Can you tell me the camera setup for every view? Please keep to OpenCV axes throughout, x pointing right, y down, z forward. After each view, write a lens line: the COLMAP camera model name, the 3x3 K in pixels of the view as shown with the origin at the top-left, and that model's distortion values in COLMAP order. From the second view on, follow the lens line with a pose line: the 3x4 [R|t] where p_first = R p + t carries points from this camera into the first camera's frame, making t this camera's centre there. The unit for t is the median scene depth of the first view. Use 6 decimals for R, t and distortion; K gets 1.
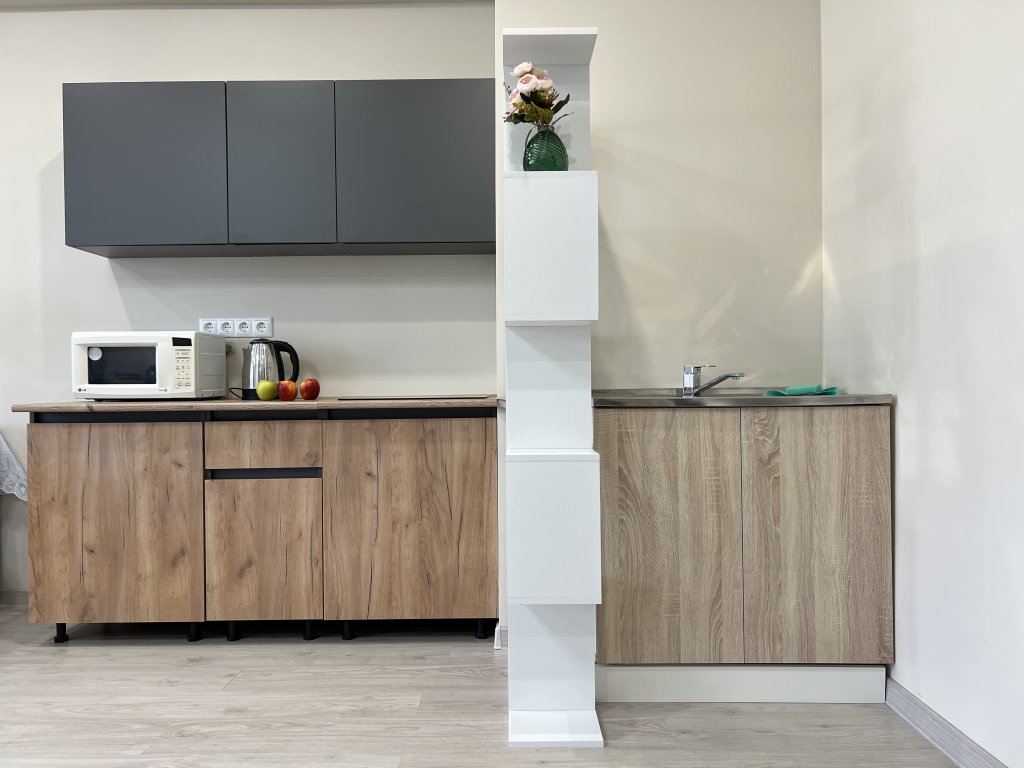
lens RADIAL K [[780.2, 0, 512.0], [0, 780.2, 384.0], [0, 0, 1]] dist [0.054602, -0.056027]
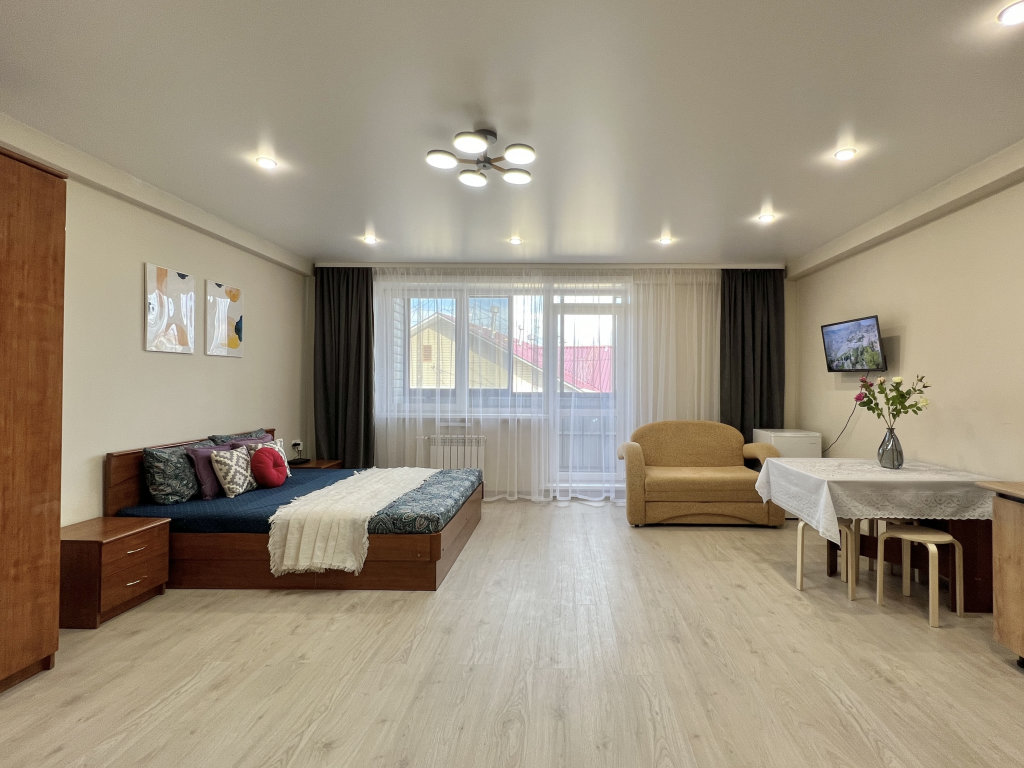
lens RADIAL K [[469.4, 0, 555.3], [0, 469.4, 384.6], [0, 0, 1]] dist [-0.000655, -0.000275]
pose [[-0.009356, 0.004888, -0.999944, 0.215131], [-0.003588, 0.999981, 0.004922, -0.146212], [0.999950, 0.003634, -0.009338, 0.243292]]
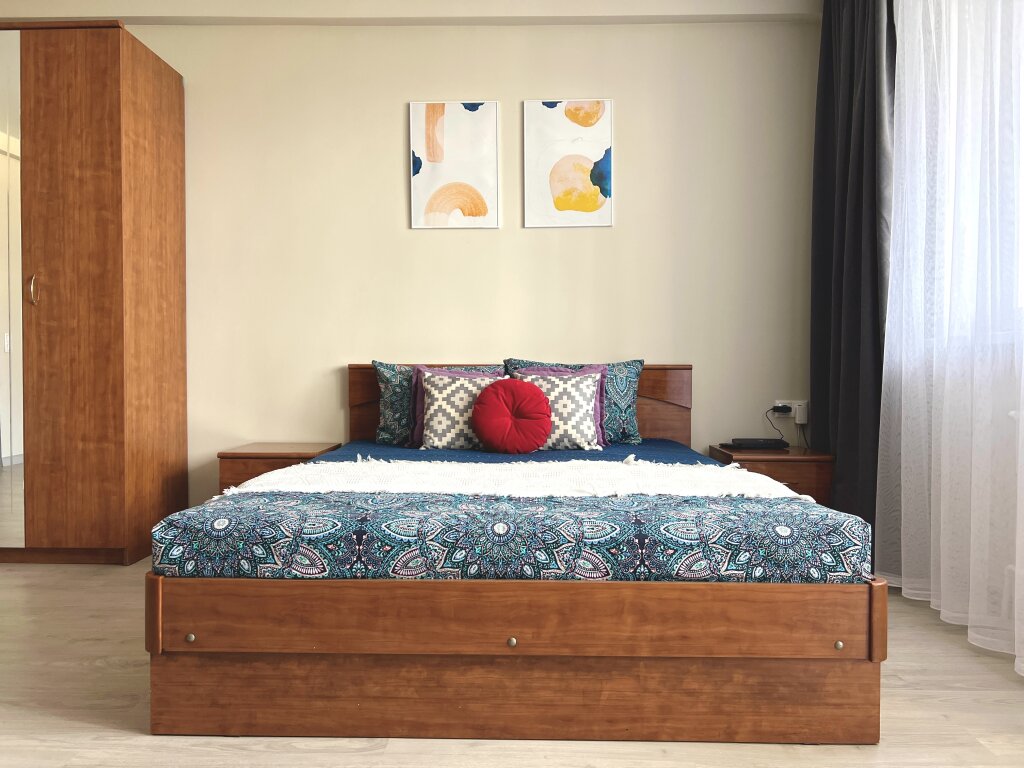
lens RADIAL K [[771.7, 0, 512.3], [0, 771.7, 382.3], [0, 0, 1]] dist [0.079468, -0.096778]
pose [[-0.999935, 0.002223, 0.011155, -1.168576], [0.002386, 0.999890, 0.014612, 0.035747], [-0.011121, 0.014638, -0.999831, 0.595415]]
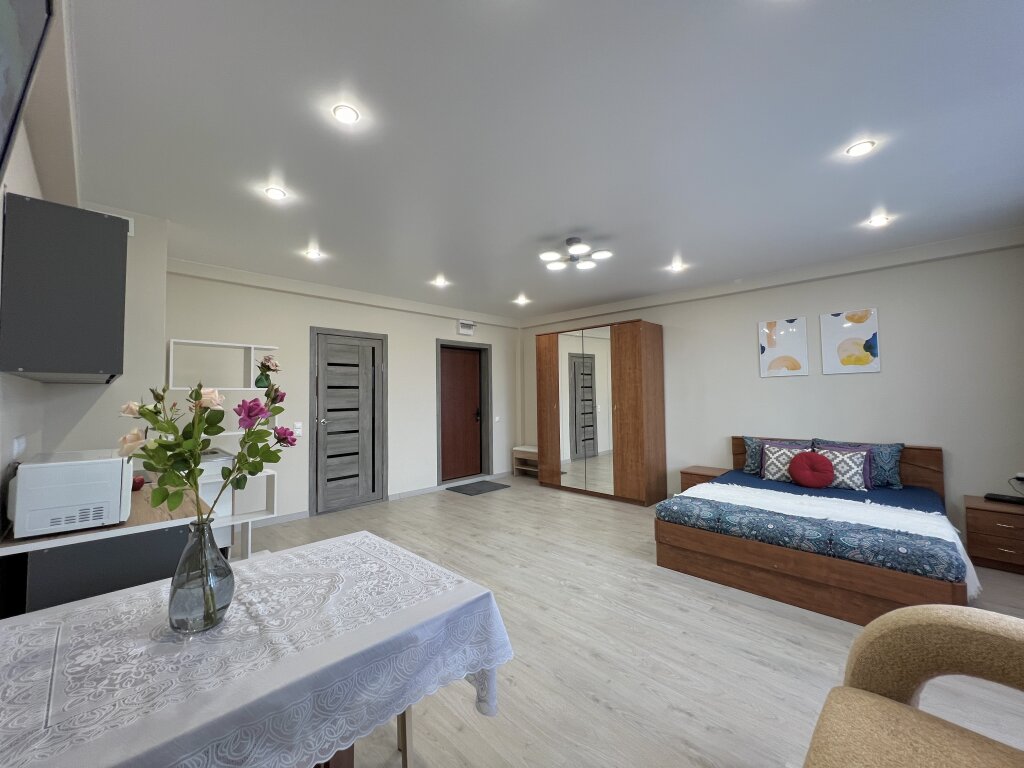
lens RADIAL K [[413.1, 0, 509.6], [0, 413.1, 380.2], [0, 0, 1]] dist [-0.000318, 0.000114]
pose [[-0.718386, 0.037947, 0.694609, -1.406230], [0.013765, 0.999091, -0.040345, -0.155971], [-0.695508, -0.019422, -0.718255, 1.120516]]
